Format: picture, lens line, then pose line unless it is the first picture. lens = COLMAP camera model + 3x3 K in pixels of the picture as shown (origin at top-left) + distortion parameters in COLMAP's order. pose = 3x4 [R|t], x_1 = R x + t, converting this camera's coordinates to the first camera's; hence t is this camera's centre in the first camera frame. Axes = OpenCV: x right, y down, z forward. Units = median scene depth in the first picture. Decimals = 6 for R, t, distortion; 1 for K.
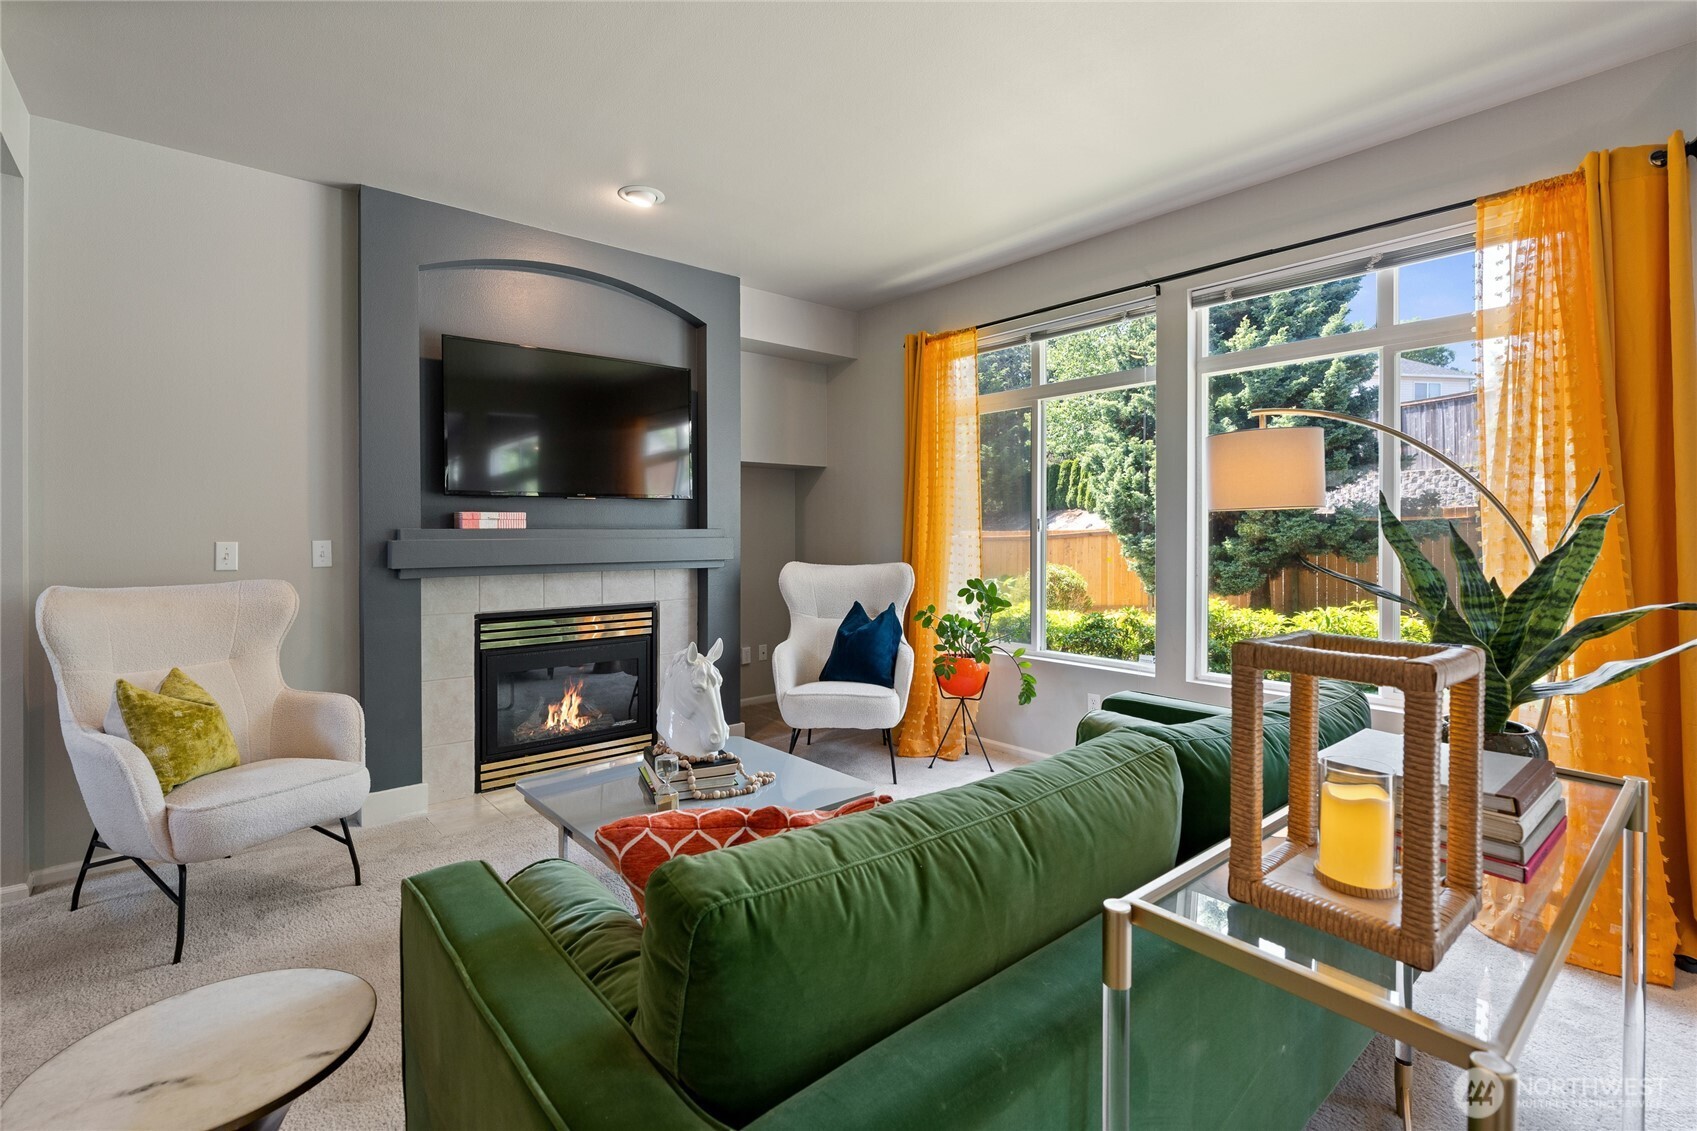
lens RADIAL K [[788.7, 0, 851.3], [0, 788.7, 534.7], [0, 0, 1]] dist [-0.001712, -0.000218]
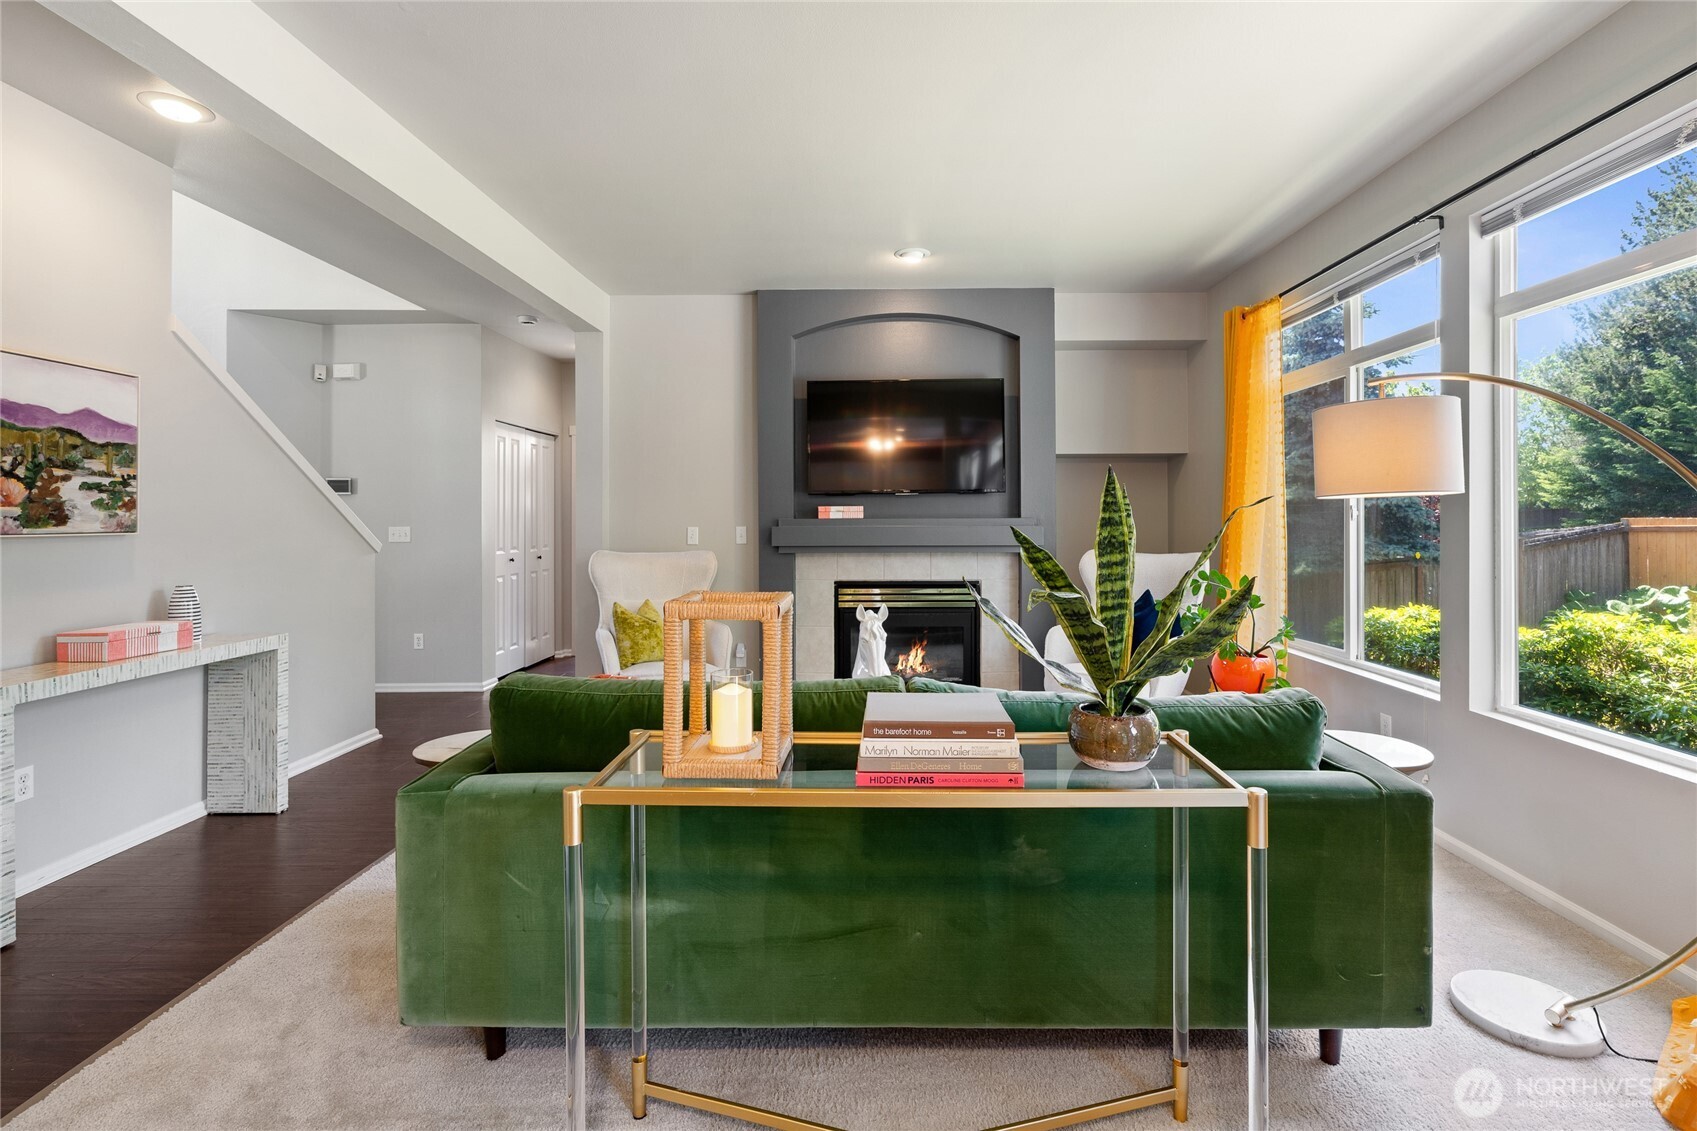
lens RADIAL K [[797.4, 0, 868.0], [0, 797.4, 518.6], [0, 0, 1]] dist [-0.000062, 0.000192]
pose [[0.751644, -0.001883, -0.659566, 0.471666], [-0.000670, 0.999993, -0.003619, -0.002390], [0.659569, 0.003162, 0.751638, -0.002327]]
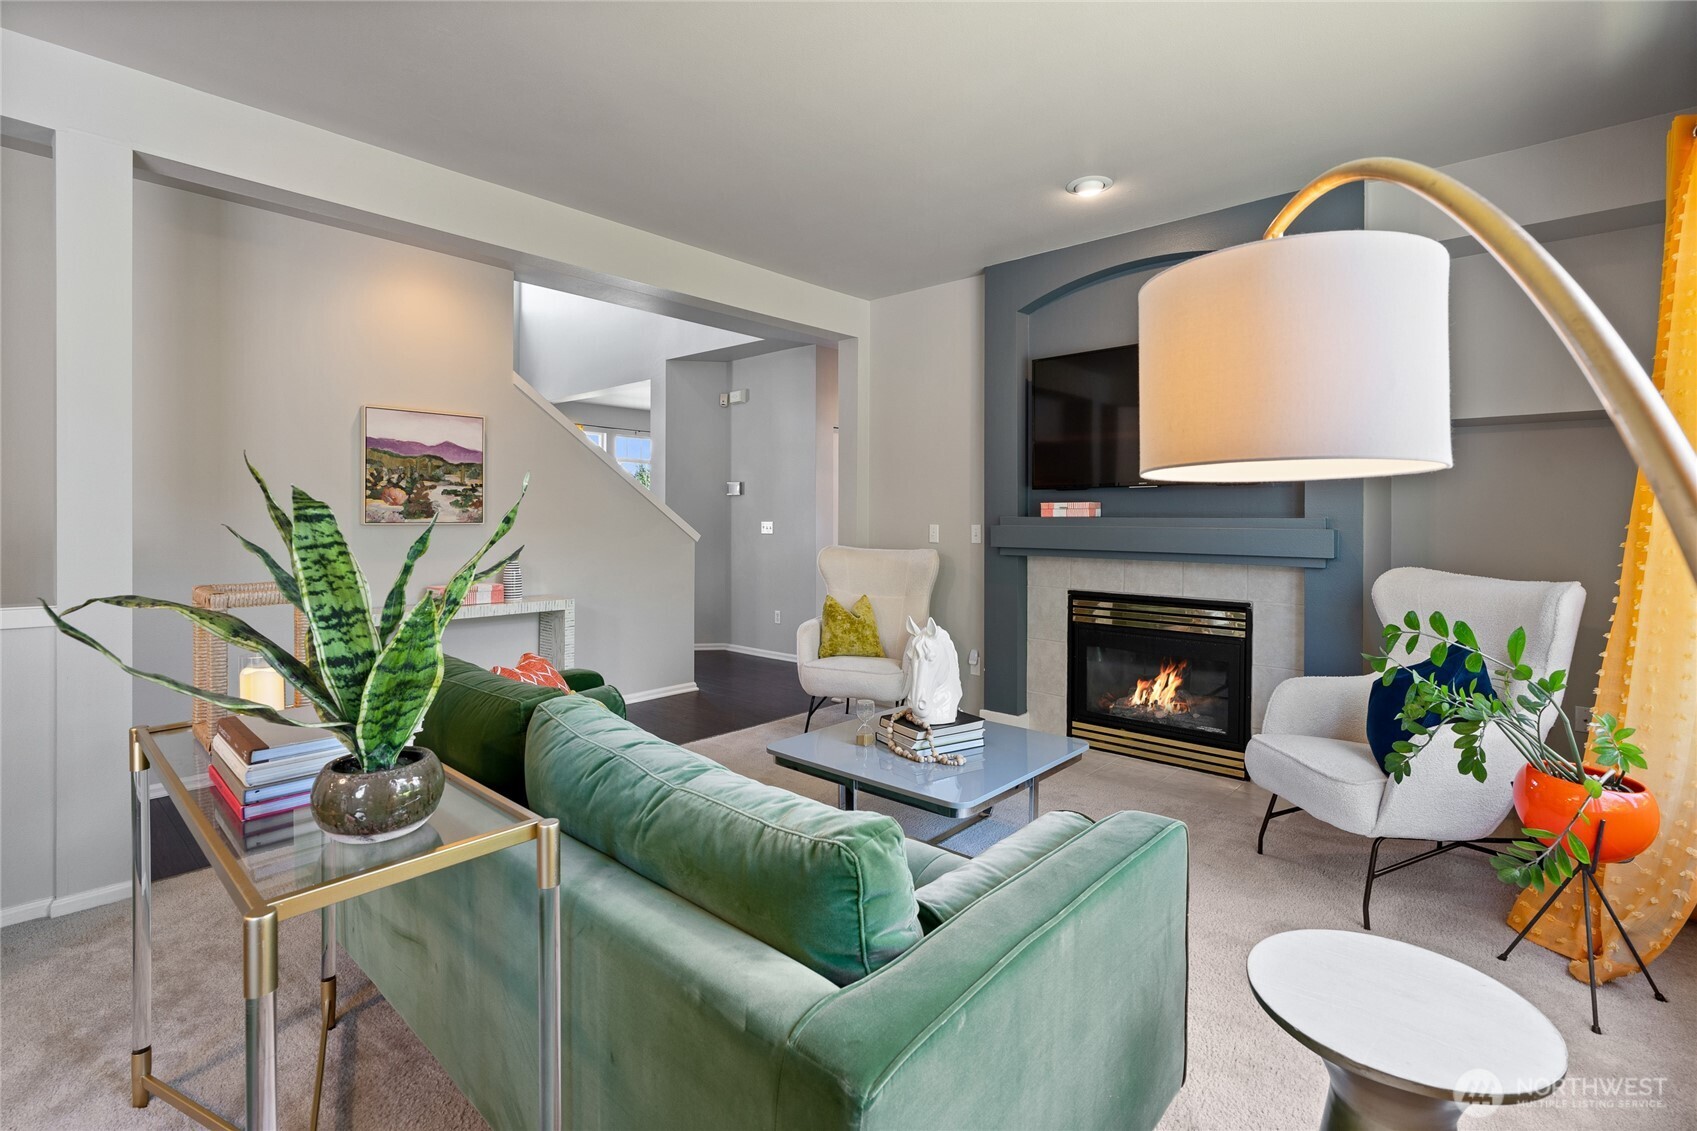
lens RADIAL K [[788.7, 0, 851.3], [0, 788.7, 534.7], [0, 0, 1]] dist [-0.001712, -0.000218]
pose [[0.124040, 0.024191, -0.991982, 0.632472], [-0.009127, 0.999688, 0.023238, -0.005485], [0.992235, 0.006172, 0.124222, 0.526533]]
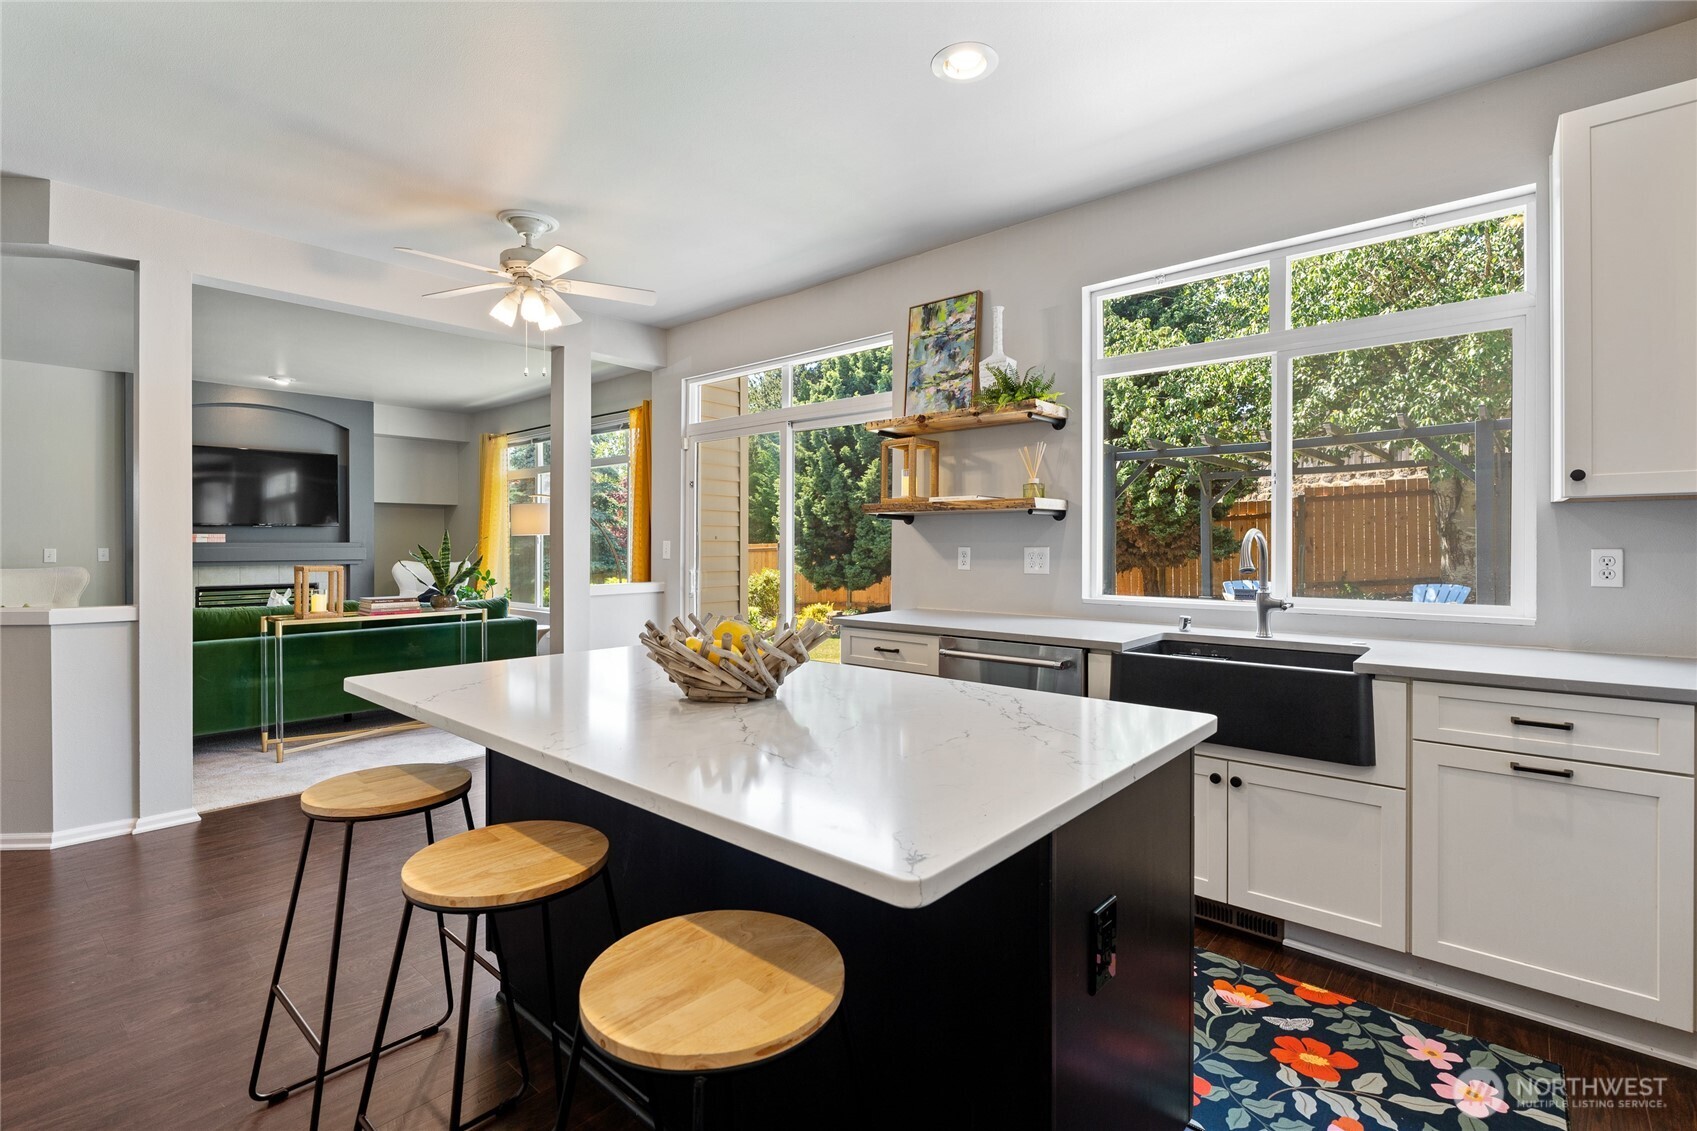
lens RADIAL K [[784.9, 0, 872.1], [0, 784.9, 544.4], [0, 0, 1]] dist [-0.001795, -0.000821]
pose [[0.987178, 0.000782, 0.159618, 0.832692], [-0.000103, 0.999991, -0.004257, 0.005448], [-0.159620, 0.004186, 0.987170, -1.131778]]
